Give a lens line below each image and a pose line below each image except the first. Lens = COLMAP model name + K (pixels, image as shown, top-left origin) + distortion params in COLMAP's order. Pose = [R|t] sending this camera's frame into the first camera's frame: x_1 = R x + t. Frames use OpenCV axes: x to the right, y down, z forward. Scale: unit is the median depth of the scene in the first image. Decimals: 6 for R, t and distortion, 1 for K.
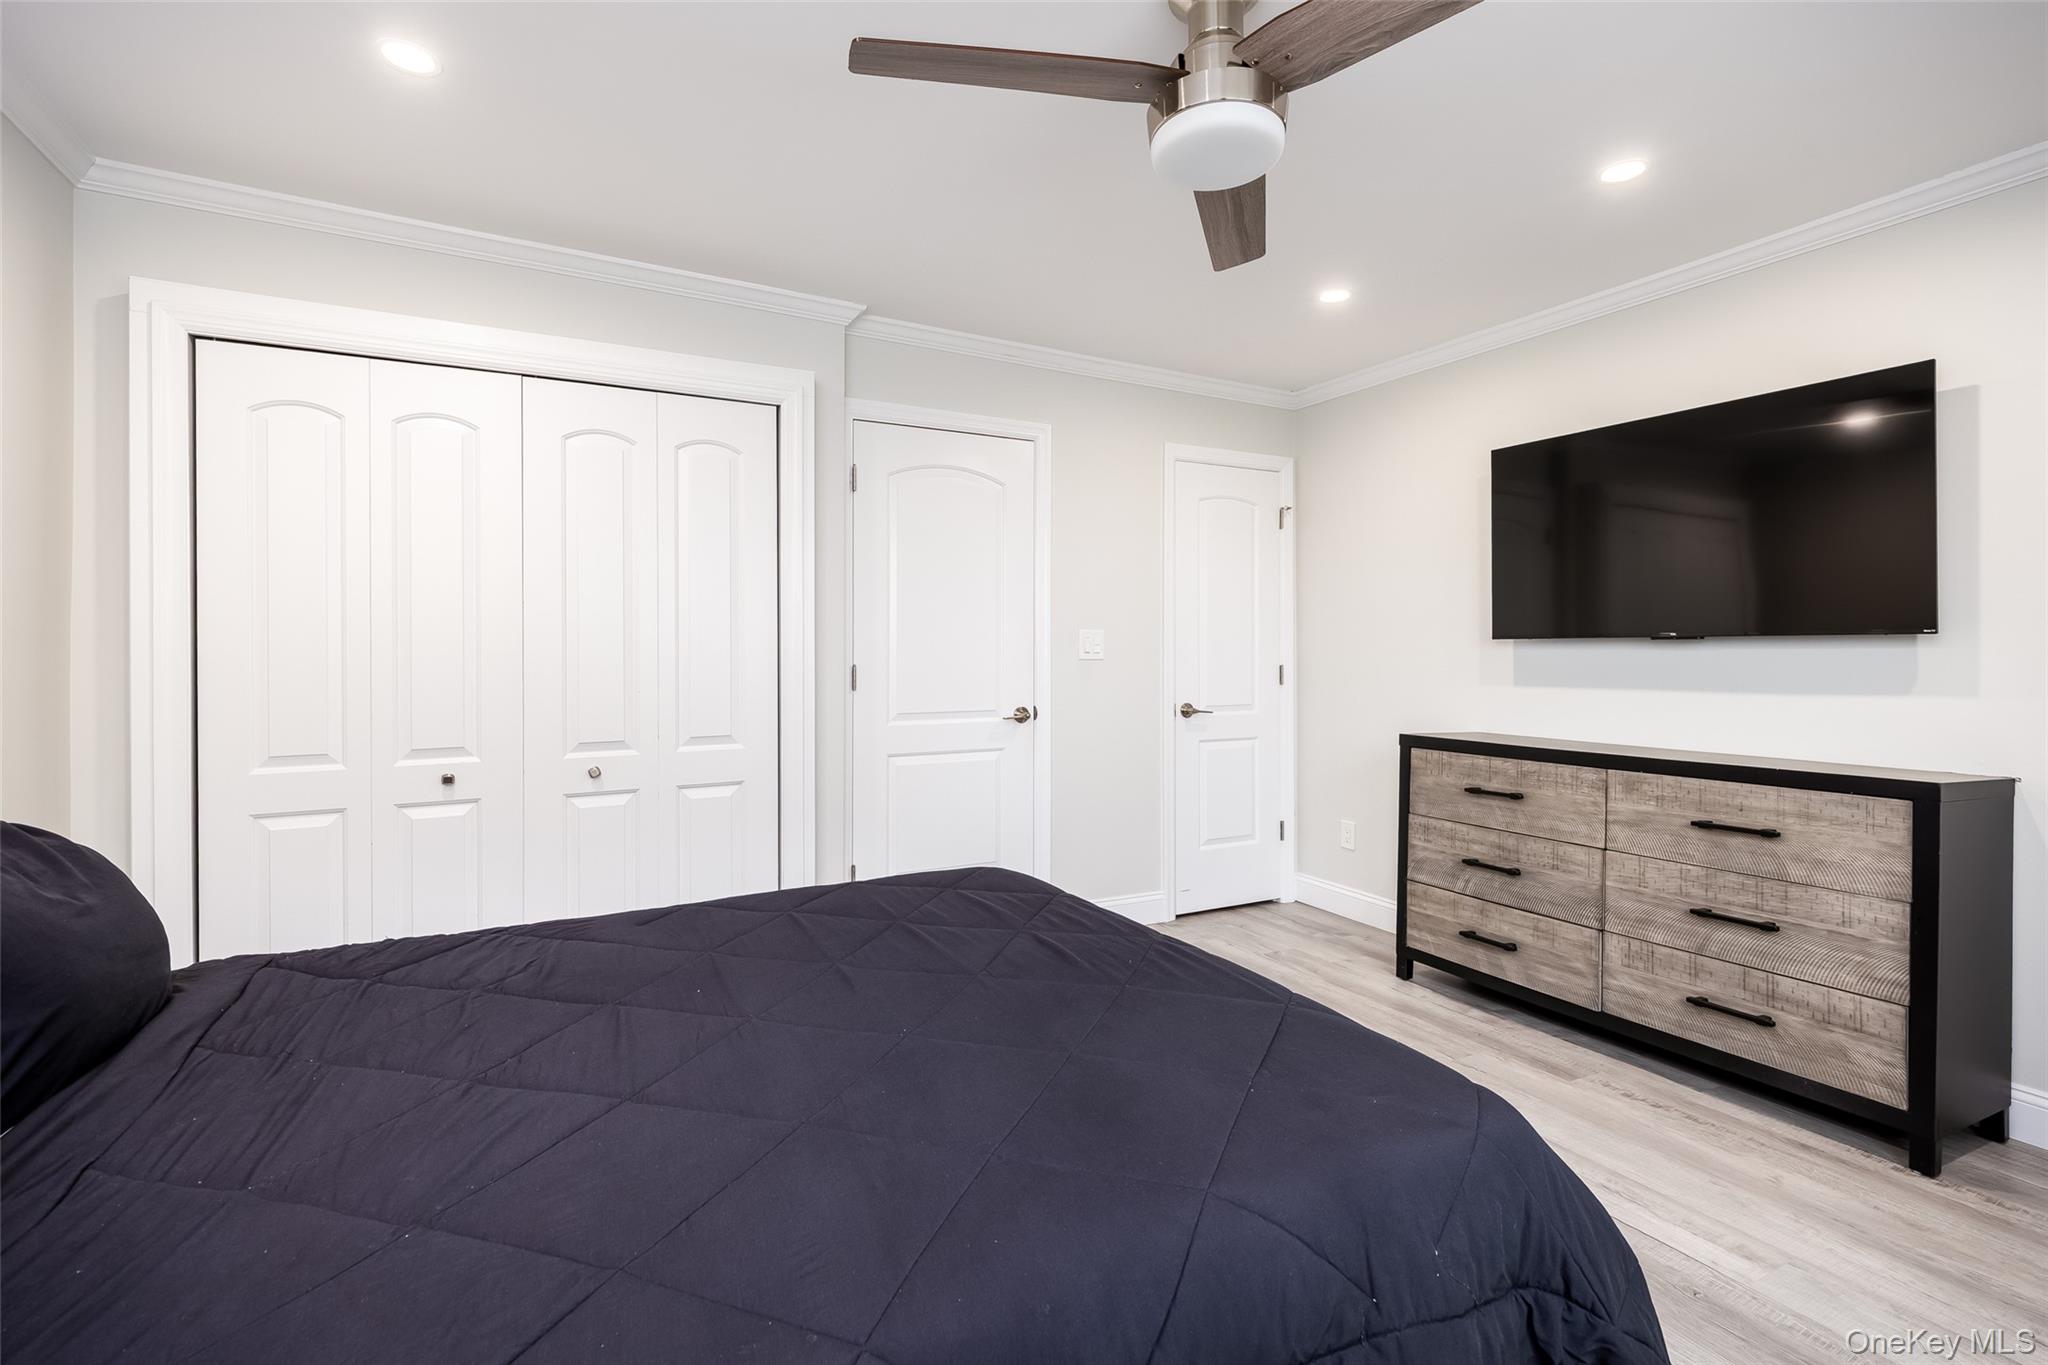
lens RADIAL K [[954.0, 0, 1034.5], [0, 954.0, 639.5], [0, 0, 1]] dist [0.001662, -0.000018]
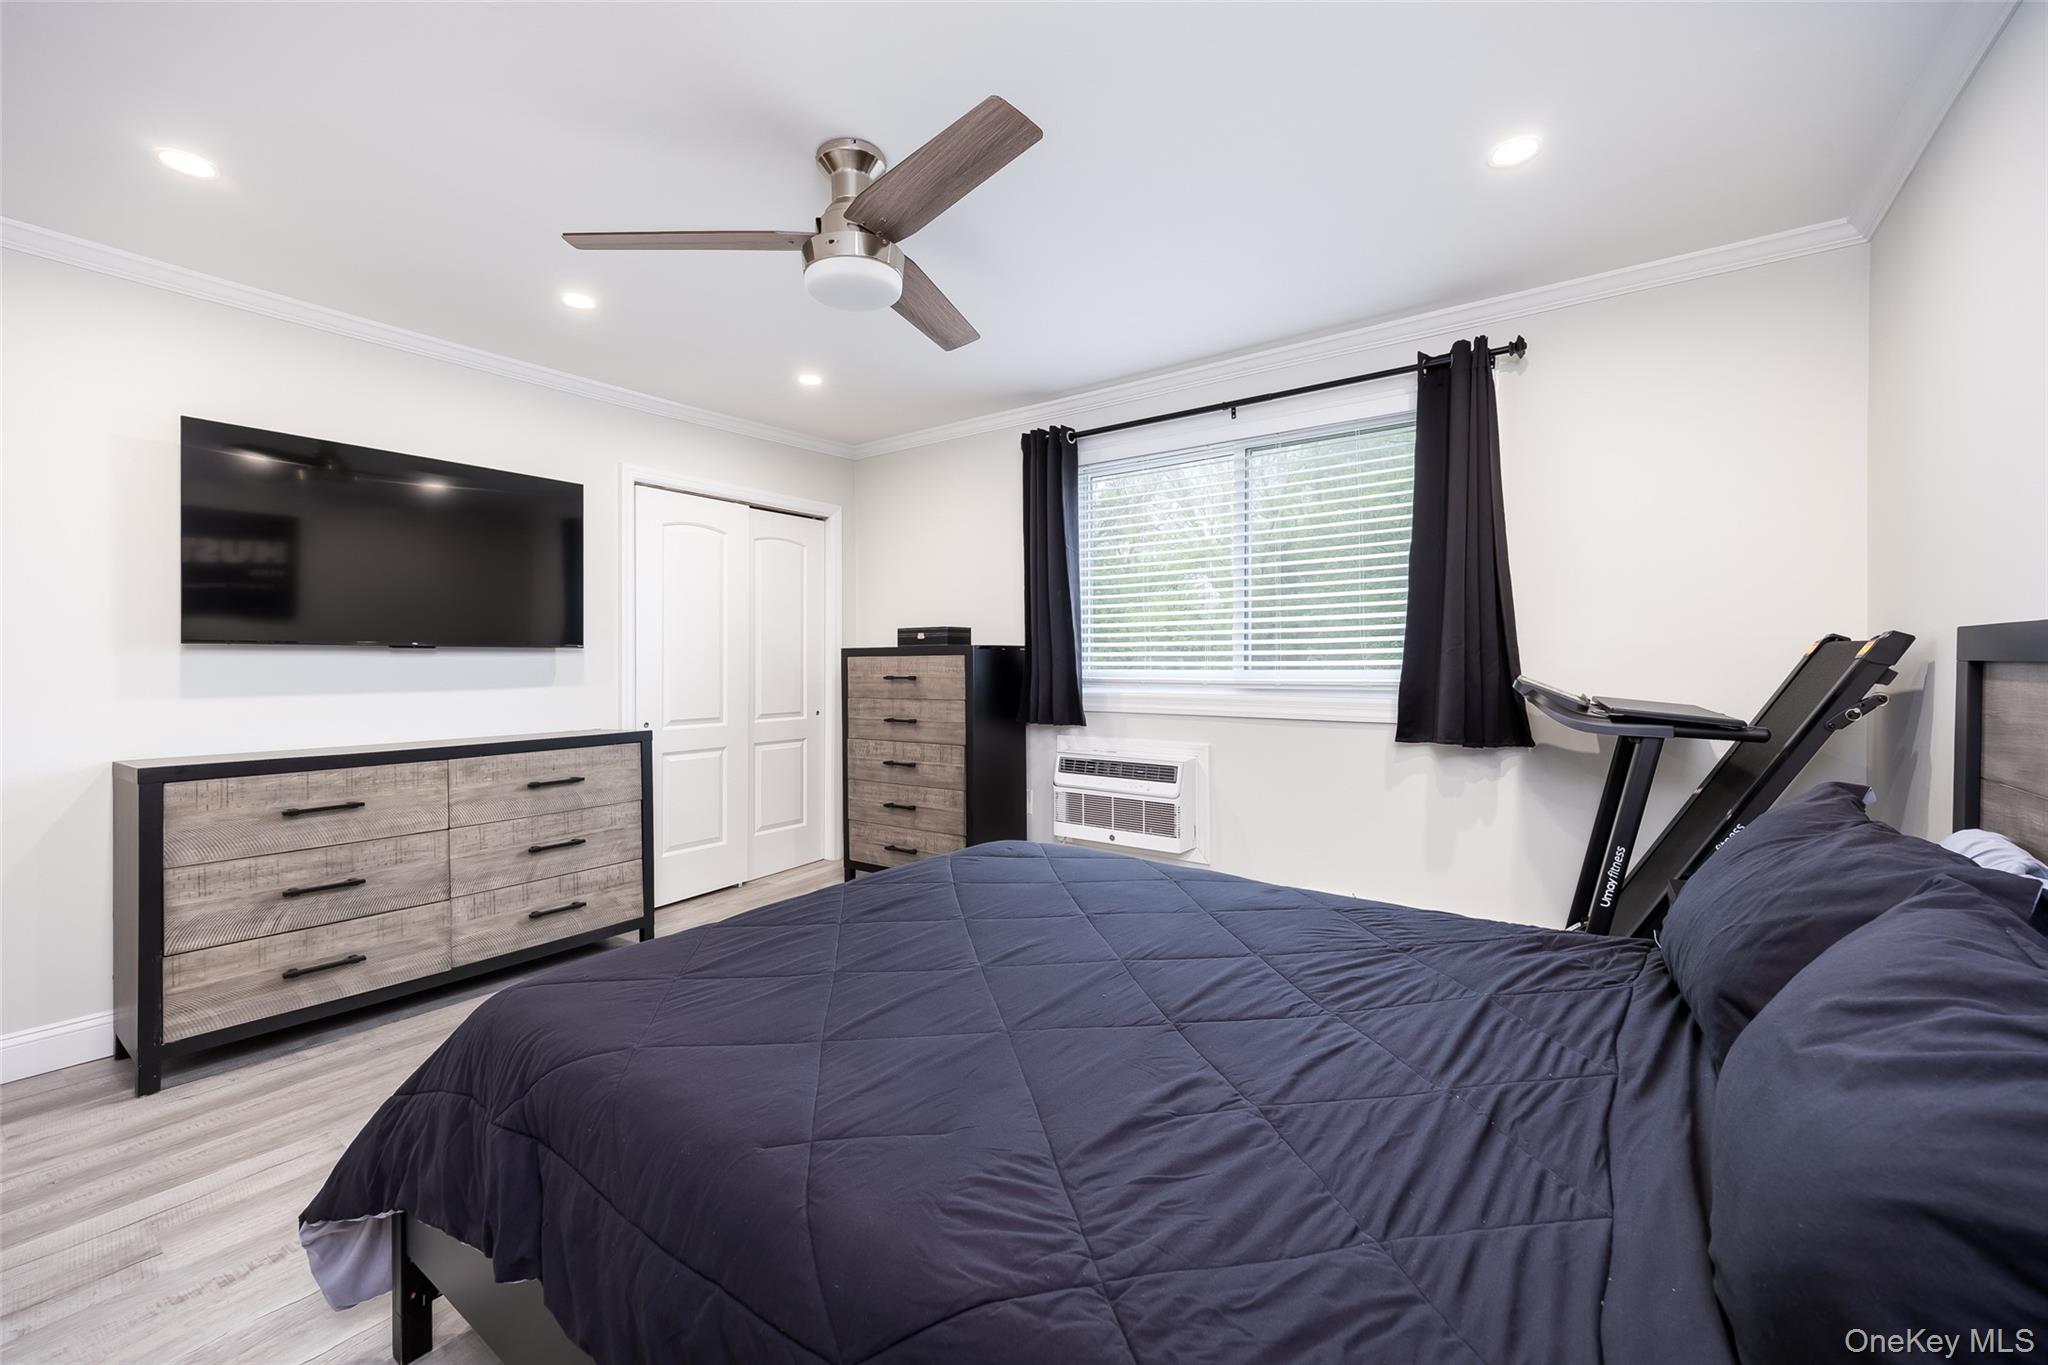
lens RADIAL K [[825.3, 0, 999.4], [0, 825.3, 664.9], [0, 0, 1]] dist [-0.001388, -0.000452]
pose [[-0.420180, -0.002441, 0.907438, -0.595446], [-0.007345, 0.999973, -0.000711, 0.016897], [-0.907411, -0.006964, -0.420186, 0.823629]]
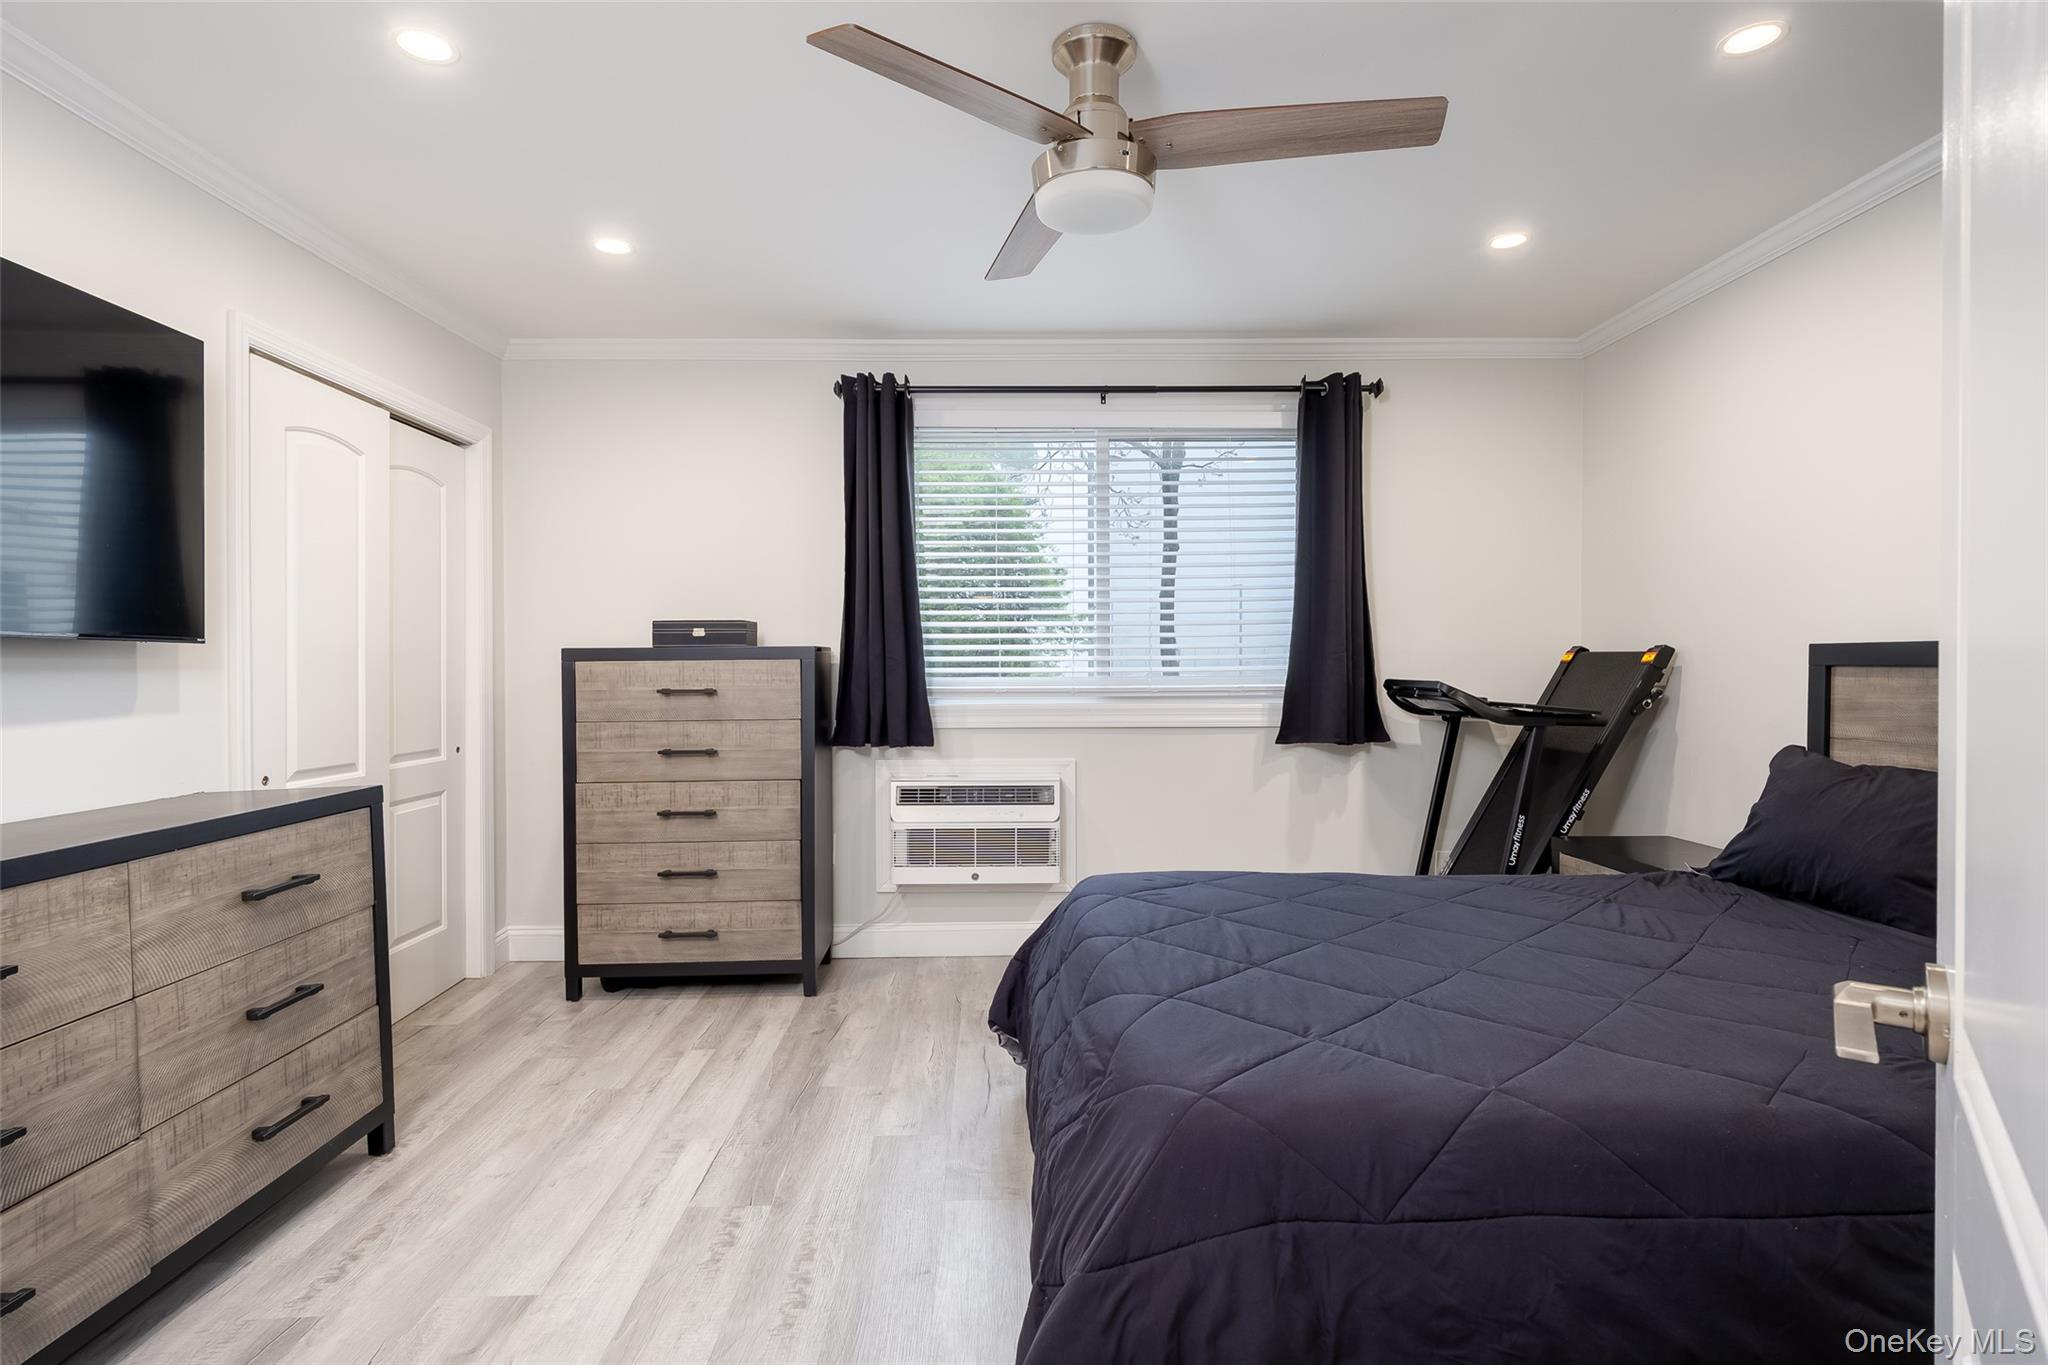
lens RADIAL K [[1061.4, 0, 1031.8], [0, 1061.4, 678.2], [0, 0, 1]] dist [-0.002951, 0.009064]
pose [[-0.890033, -0.000962, 0.455895, -0.192859], [-0.000809, 1.000000, 0.000532, 0.022664], [-0.455895, 0.000105, -0.890034, 1.343479]]
